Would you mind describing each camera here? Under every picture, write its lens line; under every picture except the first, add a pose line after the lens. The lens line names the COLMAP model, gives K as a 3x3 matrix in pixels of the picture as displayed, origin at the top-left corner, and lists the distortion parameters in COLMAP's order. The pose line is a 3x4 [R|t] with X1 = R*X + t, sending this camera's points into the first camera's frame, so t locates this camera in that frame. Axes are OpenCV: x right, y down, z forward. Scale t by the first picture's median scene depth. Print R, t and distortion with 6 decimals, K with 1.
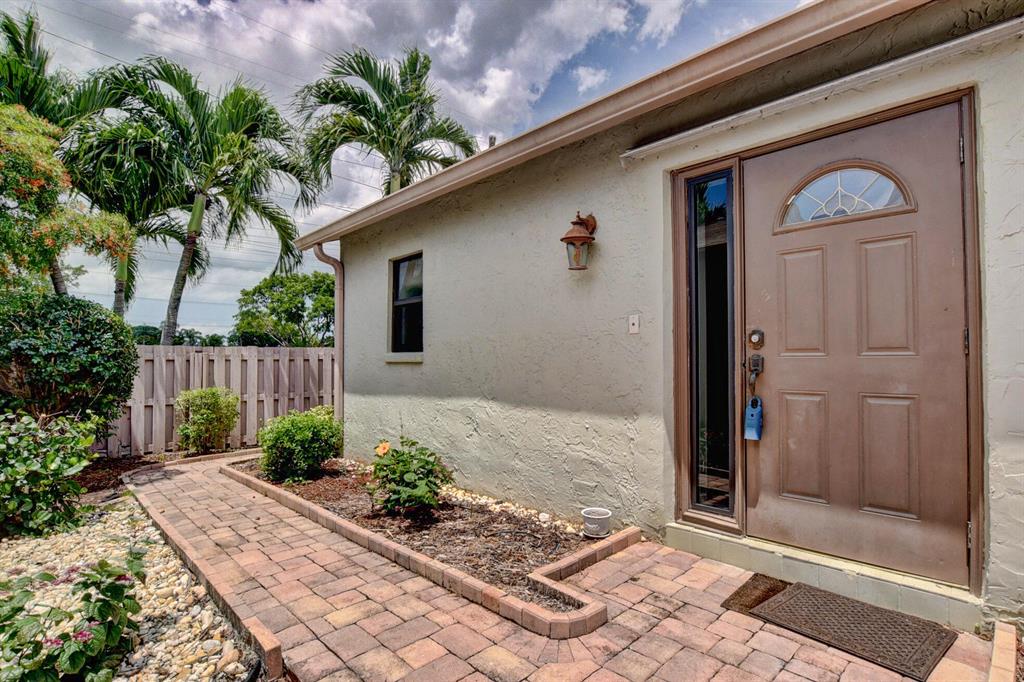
lens RADIAL K [[490.6, 0, 508.7], [0, 490.6, 347.1], [0, 0, 1]] dist [-0.036566, 0.001955]
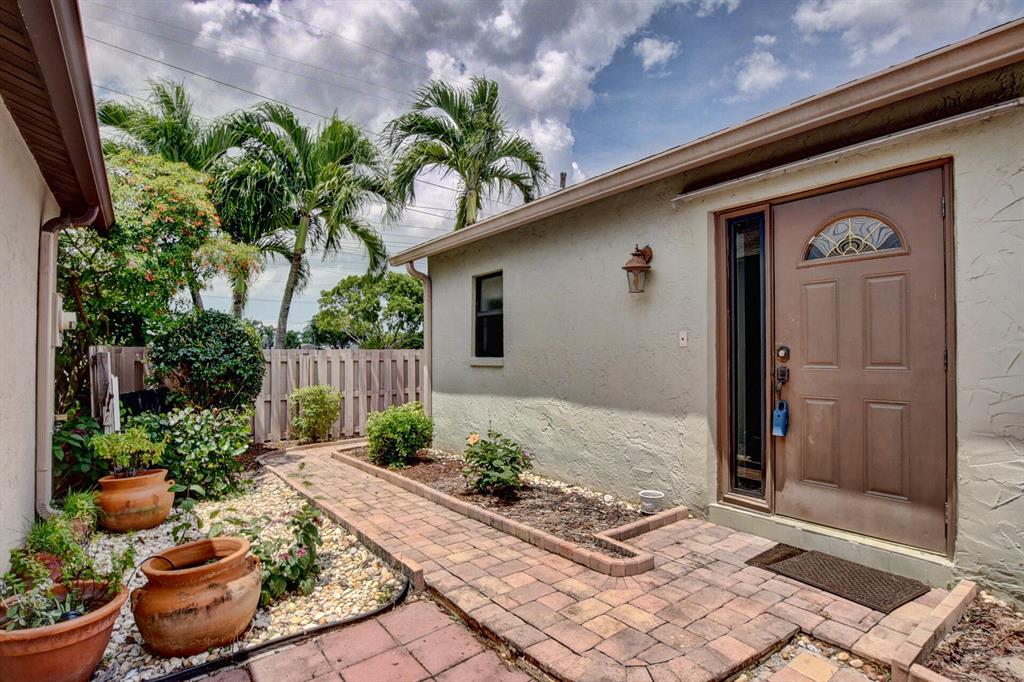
lens RADIAL K [[490.6, 0, 510.0], [0, 490.6, 349.2], [0, 0, 1]] dist [-0.036566, 0.001955]
pose [[0.991029, -0.003744, -0.133598, -0.006901], [0.005304, 0.999922, 0.011318, -0.037026], [0.133545, -0.011925, 0.990971, -0.245128]]
